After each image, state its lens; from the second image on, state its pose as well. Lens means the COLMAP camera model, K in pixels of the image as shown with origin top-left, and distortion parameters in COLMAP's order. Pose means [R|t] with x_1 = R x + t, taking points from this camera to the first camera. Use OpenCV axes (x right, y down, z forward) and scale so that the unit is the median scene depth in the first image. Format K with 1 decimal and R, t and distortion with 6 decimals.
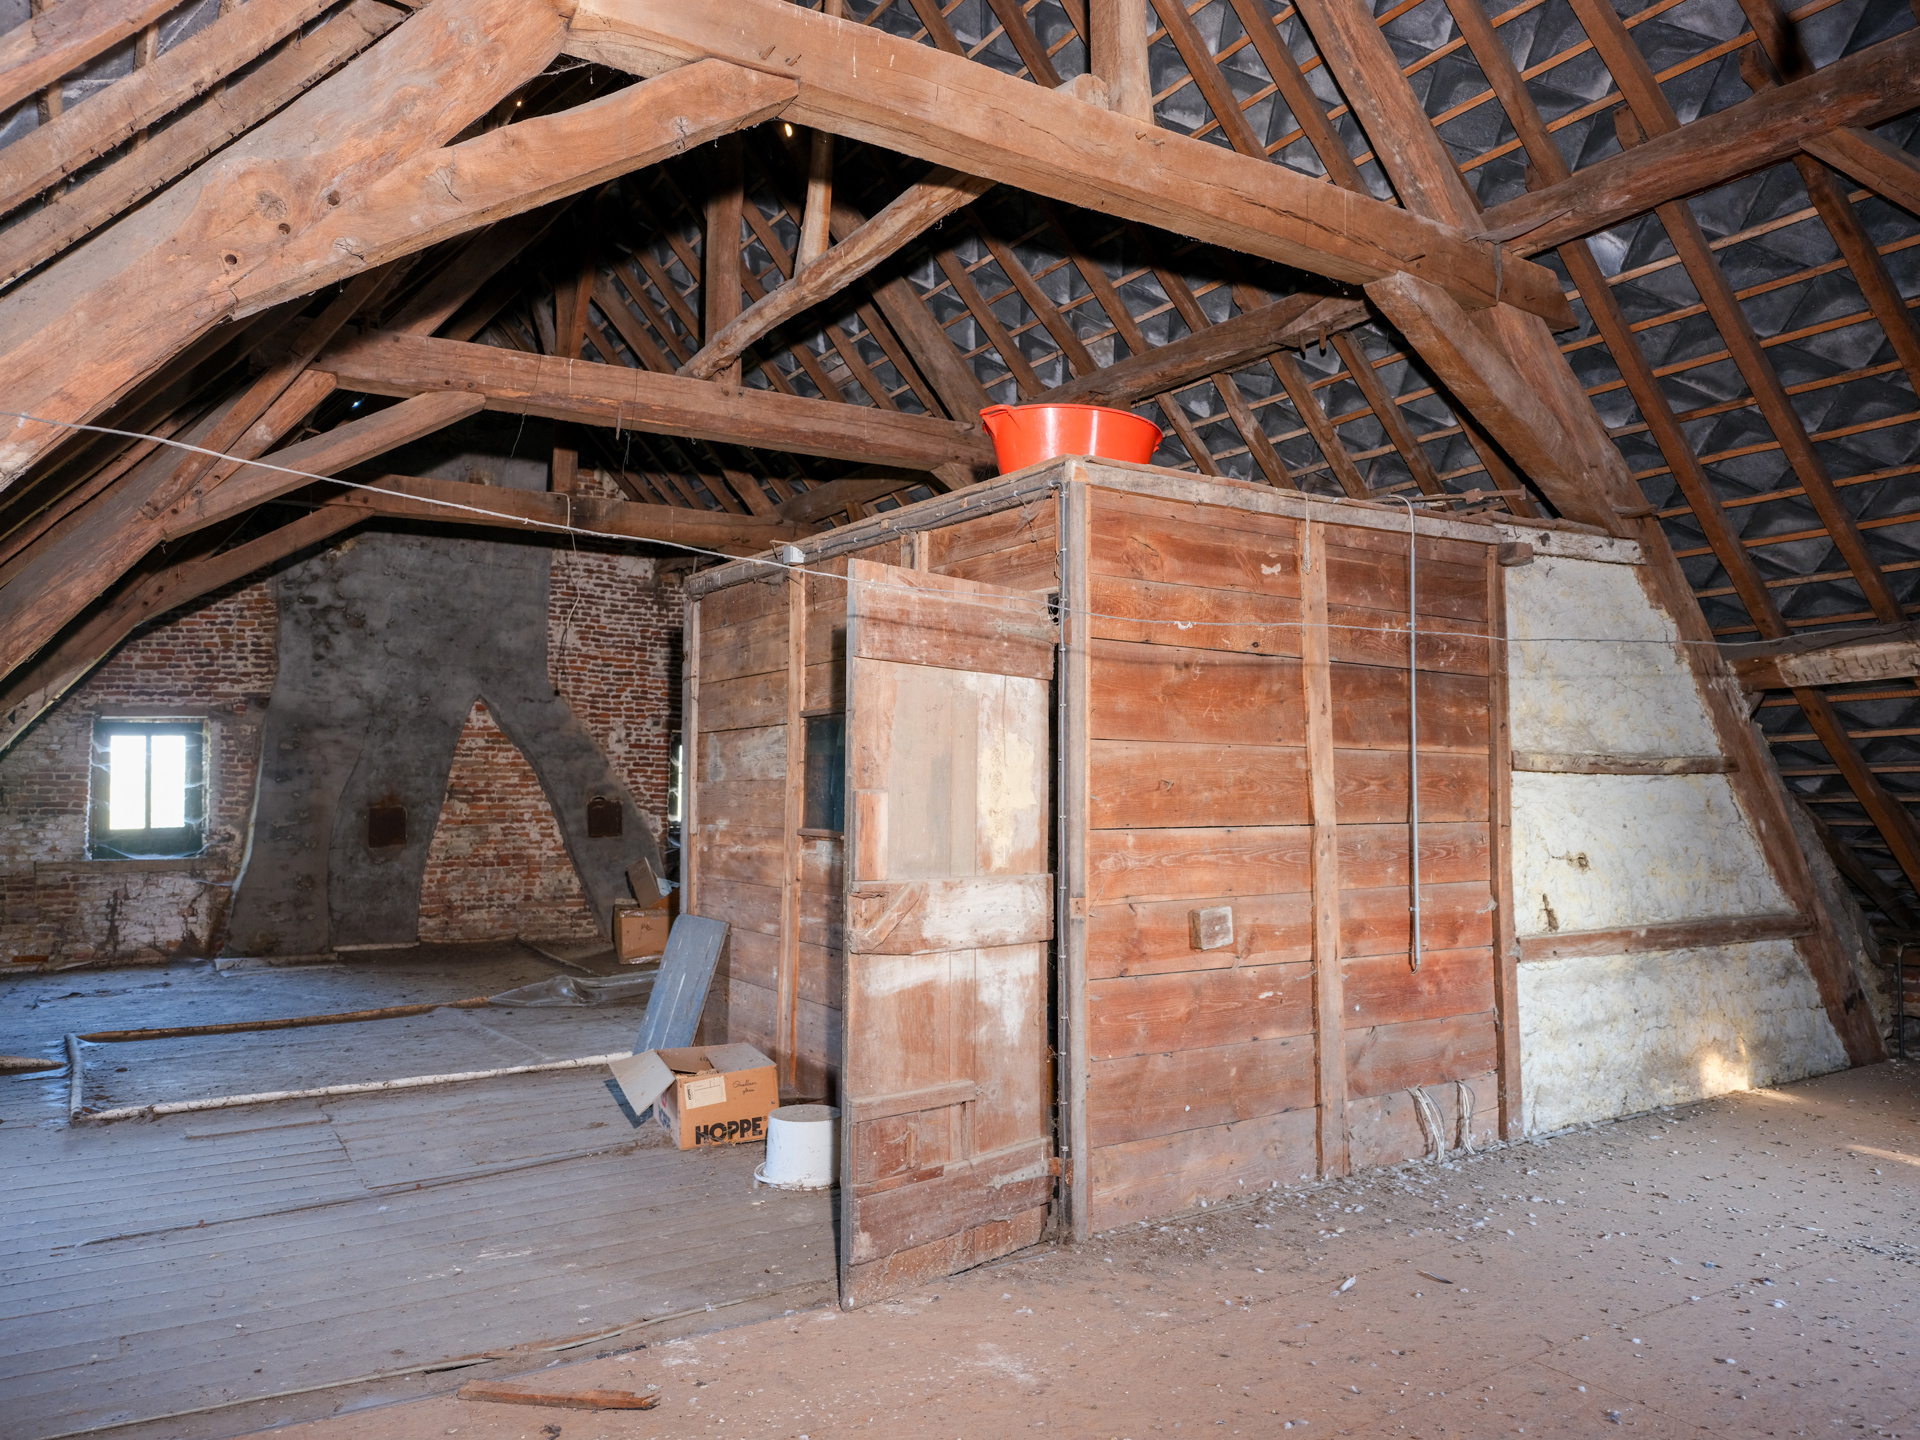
lens RADIAL K [[1362.3, 0, 962.1], [0, 1362.3, 720.7], [0, 0, 1]] dist [-0.004231, -0.002325]
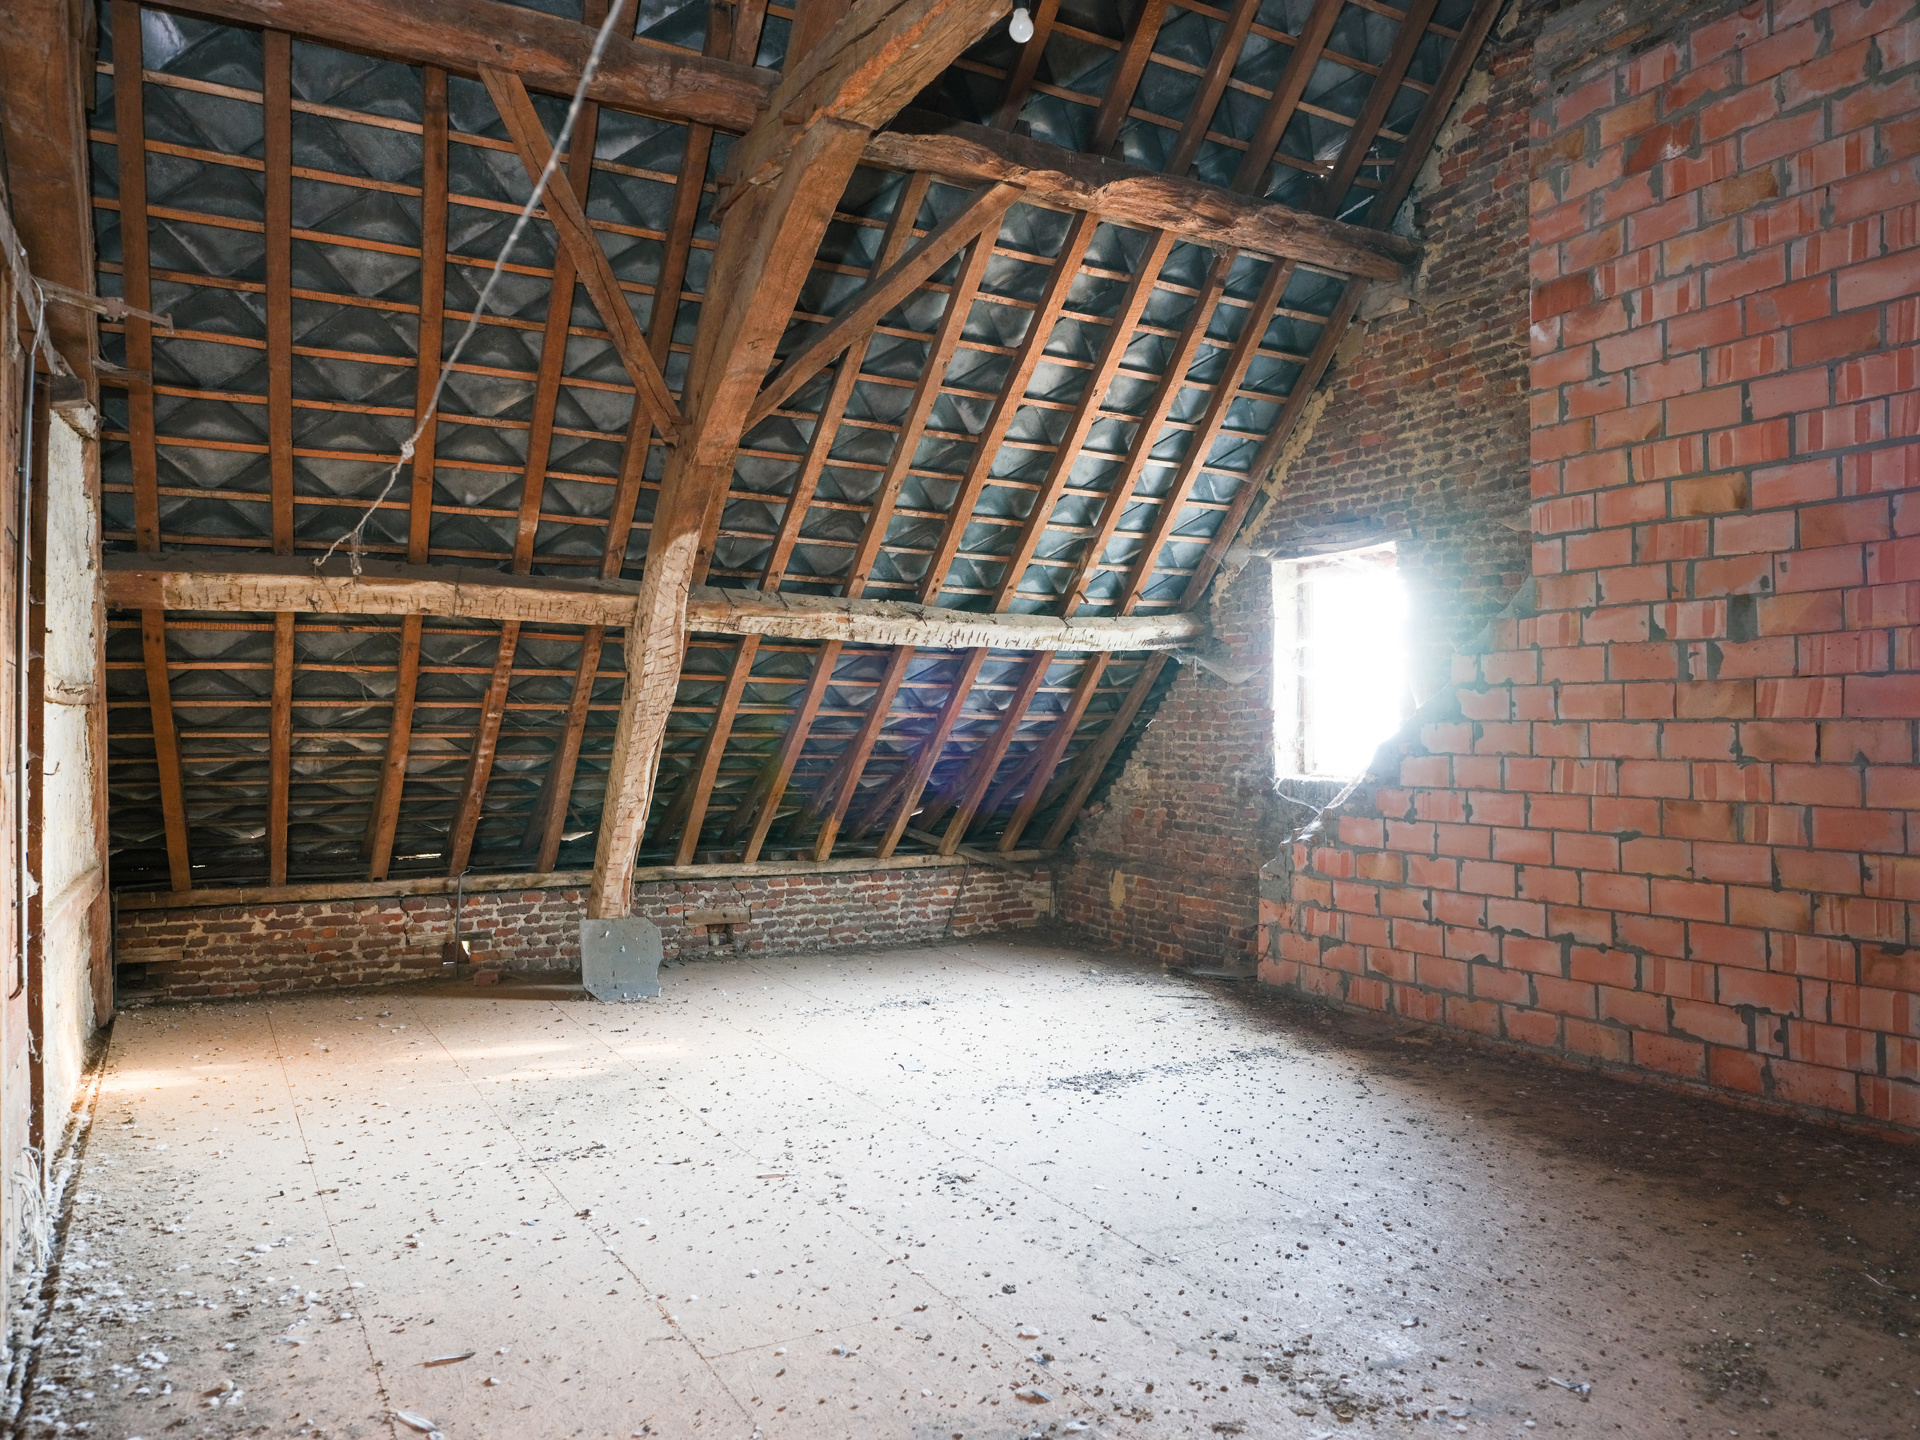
lens RADIAL K [[1362.3, 0, 961.2], [0, 1362.3, 722.1], [0, 0, 1]] dist [-0.004231, -0.002325]
pose [[0.046885, 0.006892, 0.998877, -0.303627], [-0.057146, 0.998357, -0.004206, 0.027278], [-0.997264, -0.056885, 0.047202, 0.516656]]
